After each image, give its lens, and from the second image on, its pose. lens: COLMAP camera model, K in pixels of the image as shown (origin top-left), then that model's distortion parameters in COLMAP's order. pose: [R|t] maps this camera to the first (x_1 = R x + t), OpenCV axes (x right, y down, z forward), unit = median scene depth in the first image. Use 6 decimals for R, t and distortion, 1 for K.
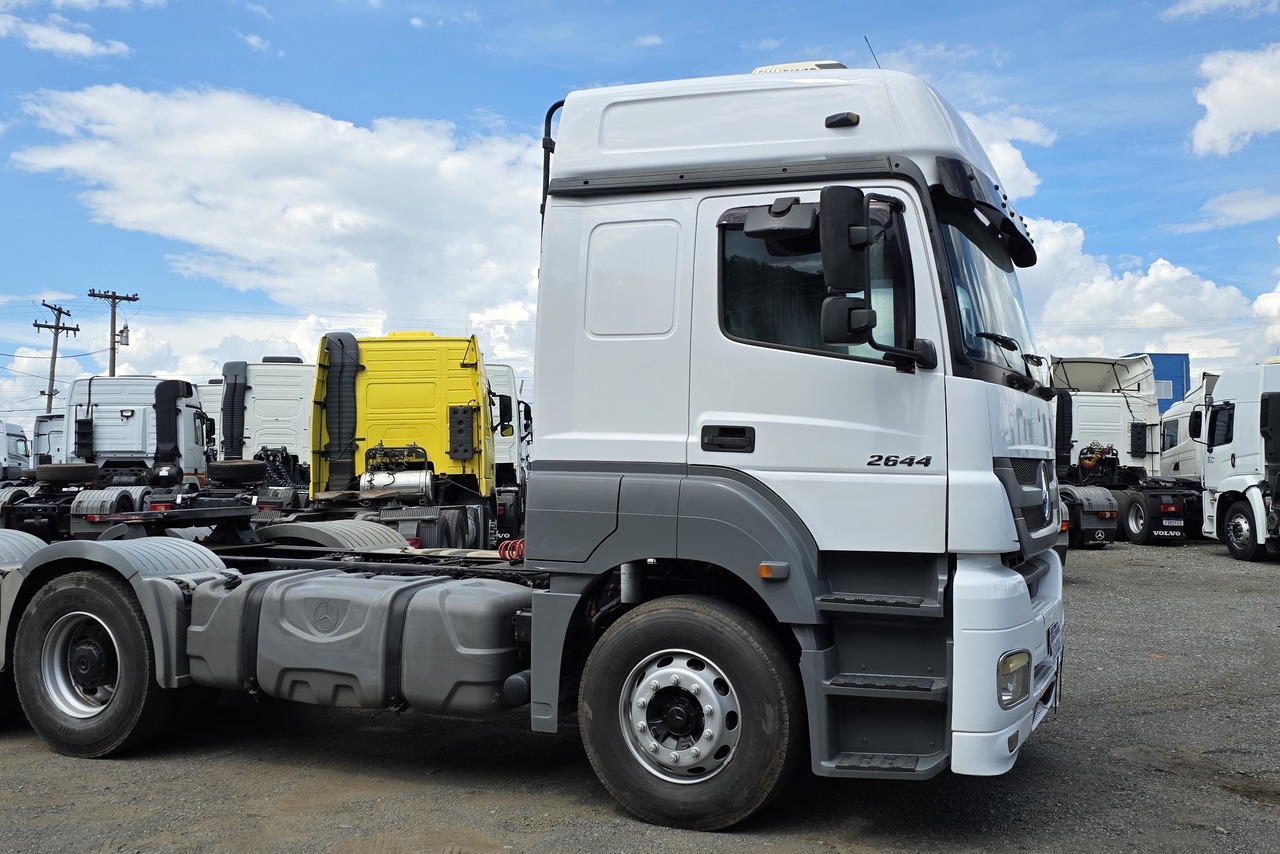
lens RADIAL K [[1220.3, 0, 640.0], [0, 1220.3, 427.0], [0, 0, 1]] dist [0.108859, -0.160610]
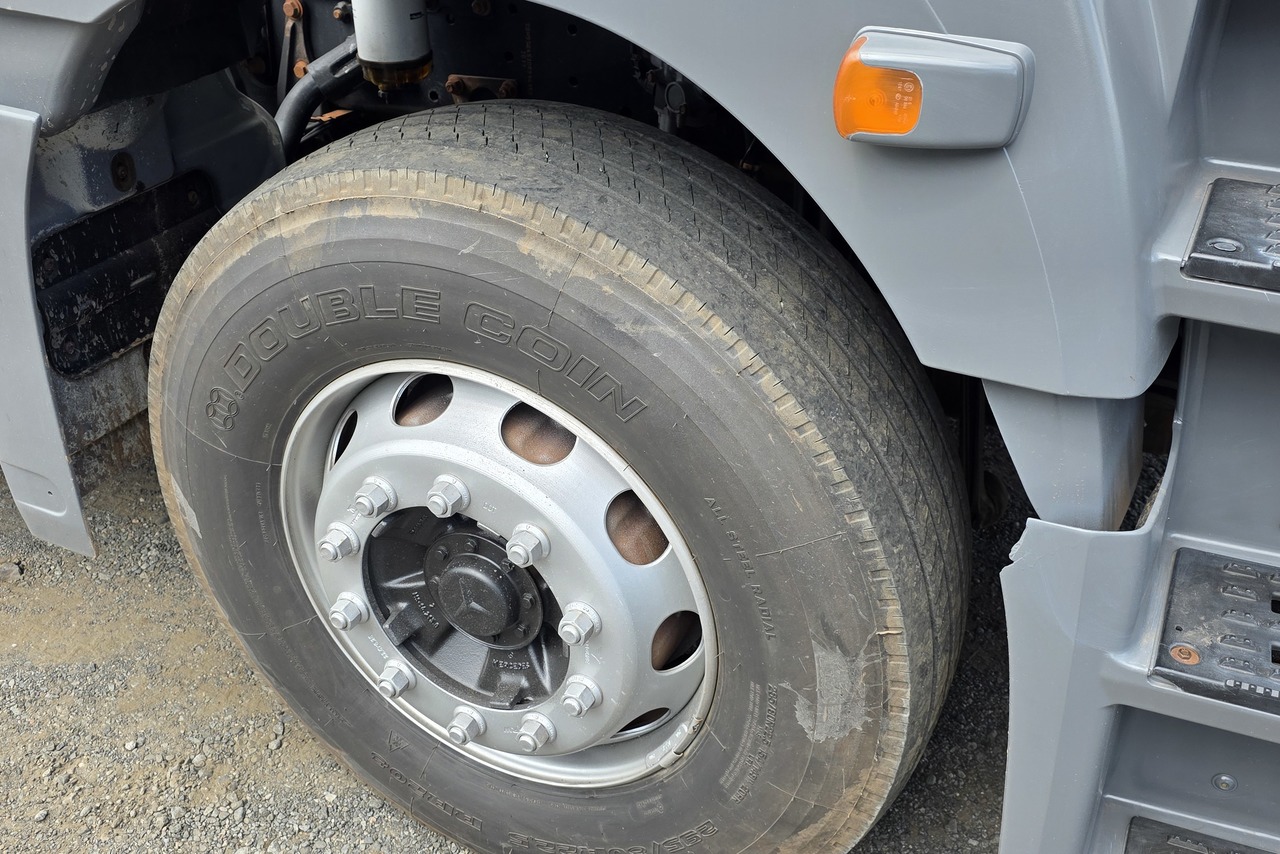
lens RADIAL K [[1227.7, 0, 659.6], [0, 1227.7, 409.1], [0, 0, 1]] dist [0.134707, -0.252624]
pose [[0.999836, 0.011465, -0.013999, 0.058971], [-0.002196, 0.844816, 0.535052, 0.049326], [0.017961, -0.534933, 0.844703, 0.646386]]
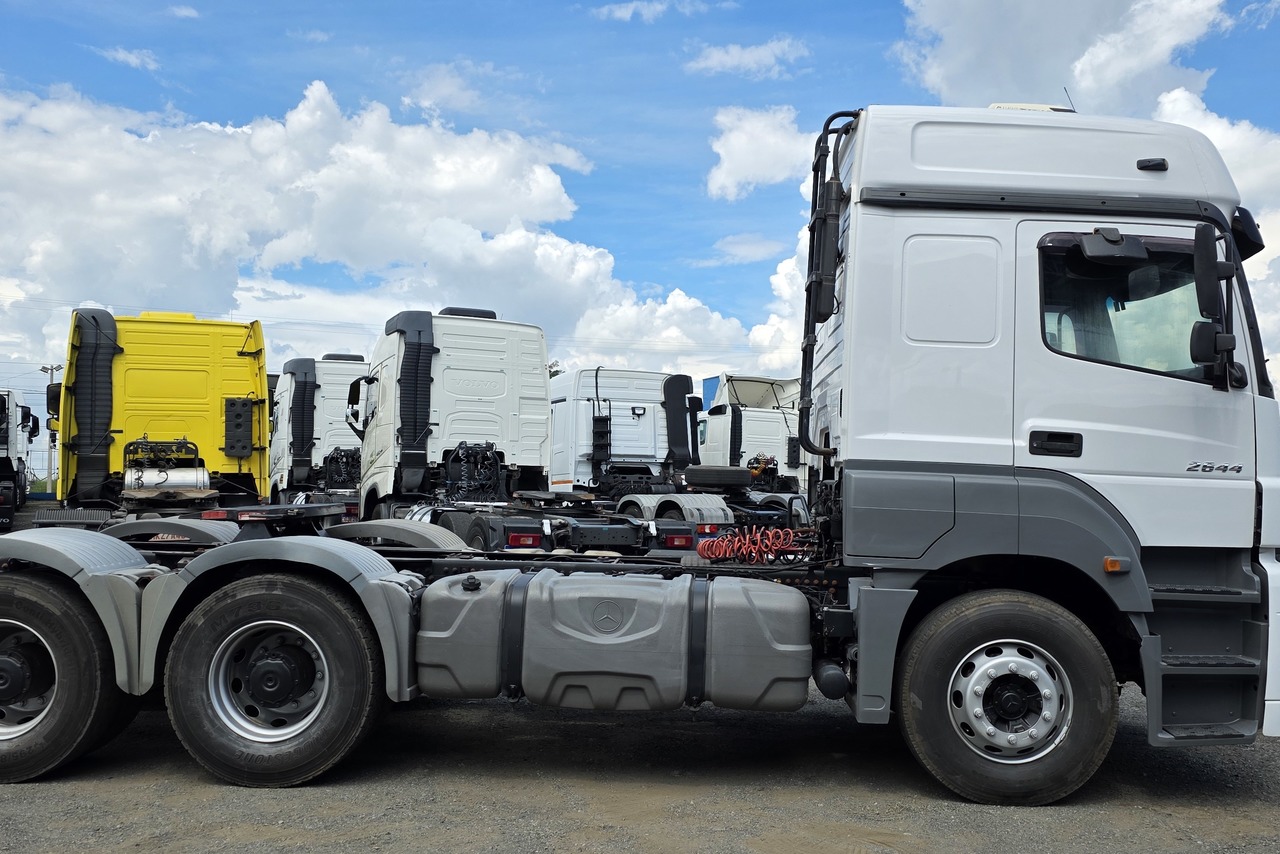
lens RADIAL K [[1220.3, 0, 640.0], [0, 1220.3, 427.0], [0, 0, 1]] dist [0.108859, -0.160610]
pose [[0.928848, 0.031724, 0.369099, -0.546404], [-0.029815, 0.999496, -0.010876, 0.014132], [-0.369259, -0.000903, 0.929326, 0.094779]]
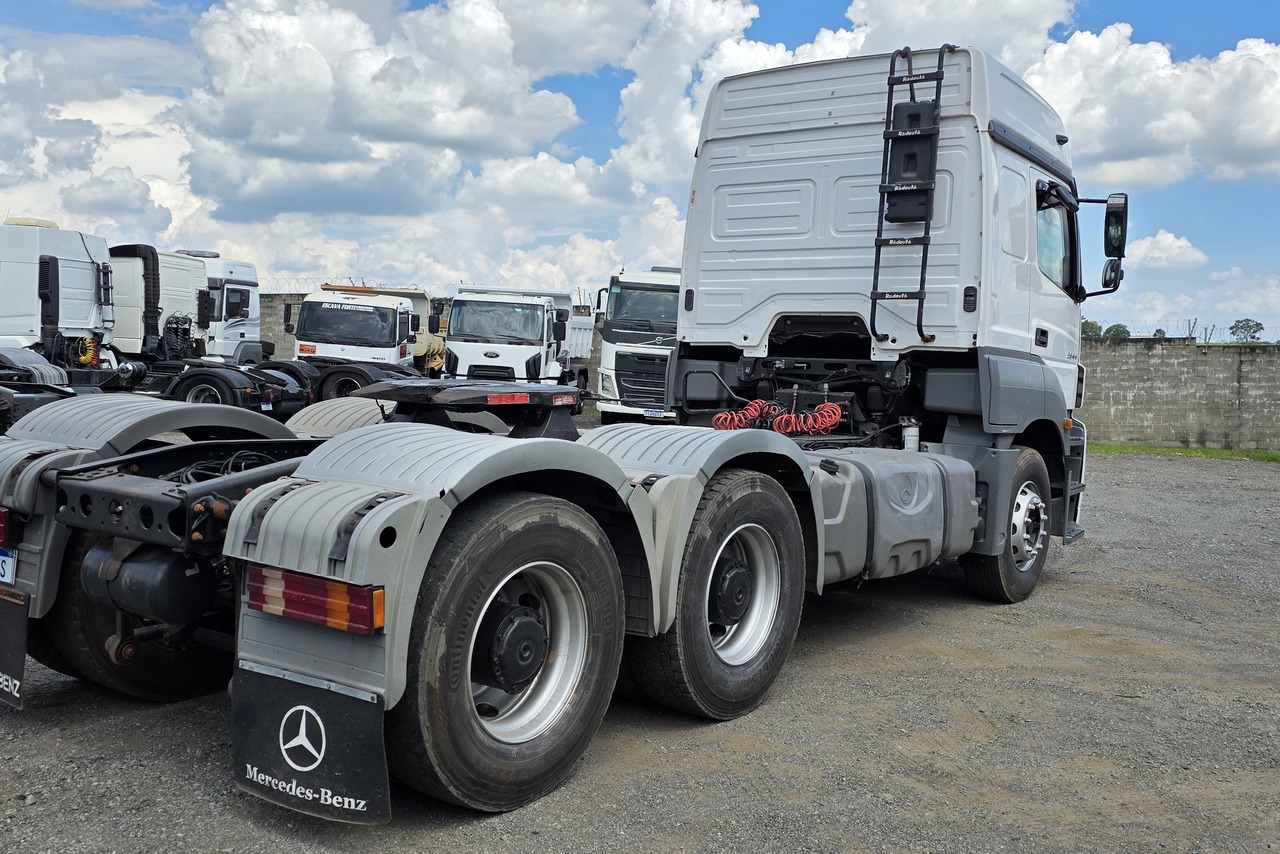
lens RADIAL K [[1227.7, 0, 659.6], [0, 1227.7, 409.1], [0, 0, 1]] dist [0.134707, -0.252624]
pose [[0.192354, -0.026800, 0.980960, -1.211936], [-0.073283, 0.996443, 0.041593, 0.054497], [-0.978586, -0.079888, 0.189706, 0.937778]]
